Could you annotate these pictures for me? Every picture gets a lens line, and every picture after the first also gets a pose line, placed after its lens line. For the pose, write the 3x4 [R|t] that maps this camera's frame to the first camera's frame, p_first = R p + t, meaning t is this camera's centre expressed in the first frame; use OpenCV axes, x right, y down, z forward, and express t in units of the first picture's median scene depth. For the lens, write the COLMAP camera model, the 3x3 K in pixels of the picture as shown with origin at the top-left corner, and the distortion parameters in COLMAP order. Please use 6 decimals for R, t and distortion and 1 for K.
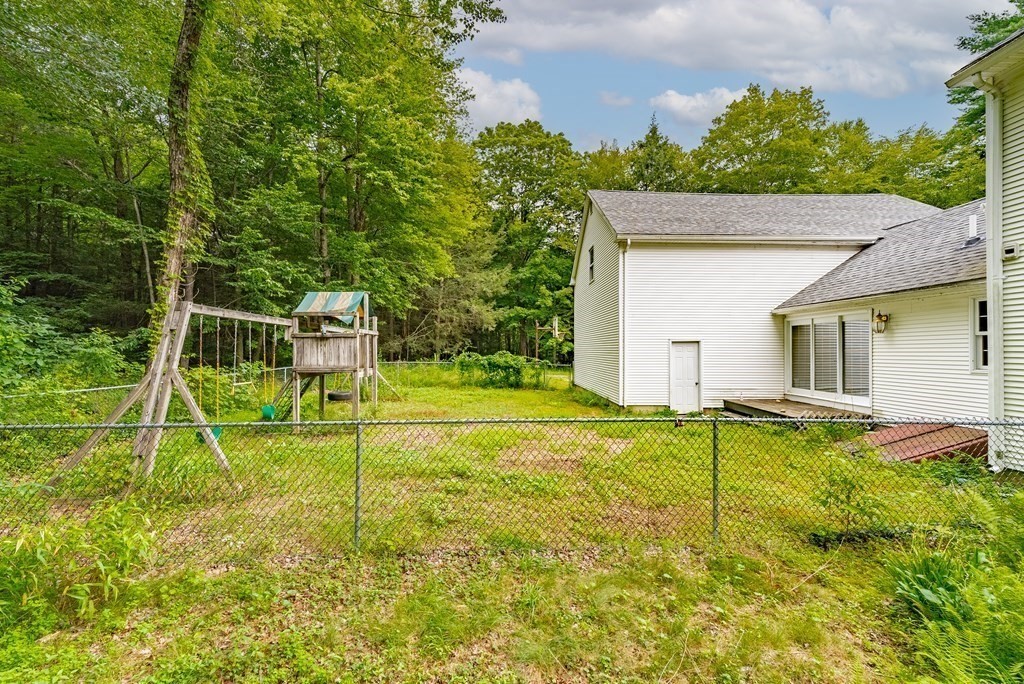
lens RADIAL K [[423.8, 0, 513.1], [0, 423.8, 345.6], [0, 0, 1]] dist [0.001232, -0.001308]
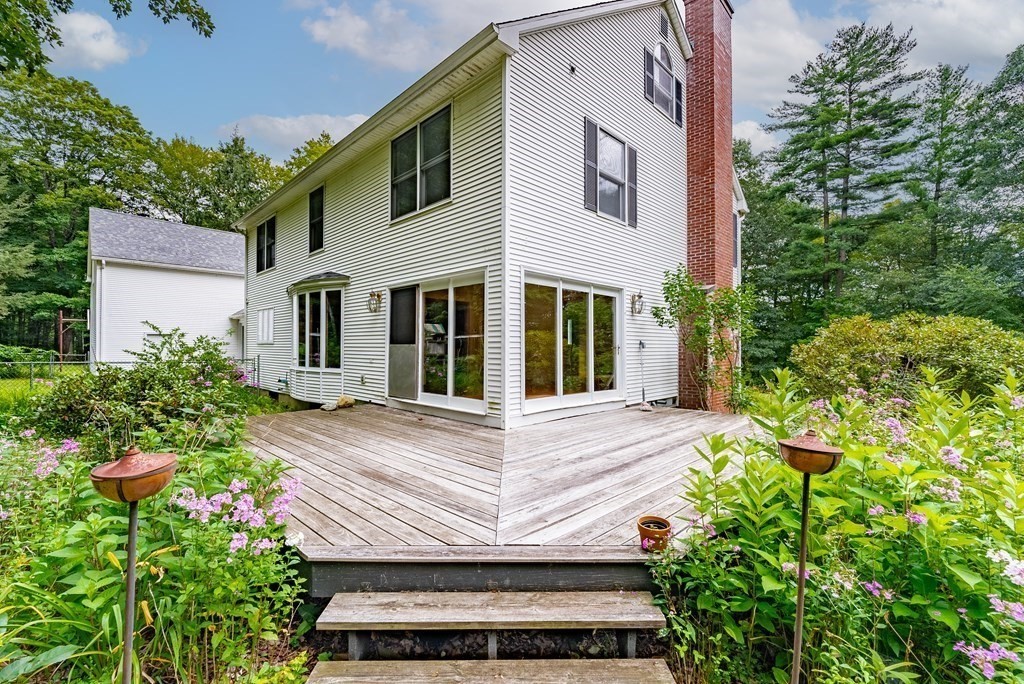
lens RADIAL K [[423.8, 0, 510.4], [0, 423.8, 343.2], [0, 0, 1]] dist [0.001232, -0.001308]
pose [[0.712209, 0.002210, 0.701964, 0.075118], [-0.005412, 0.999983, 0.002342, 0.003245], [-0.701947, -0.005467, 0.712208, -0.279246]]
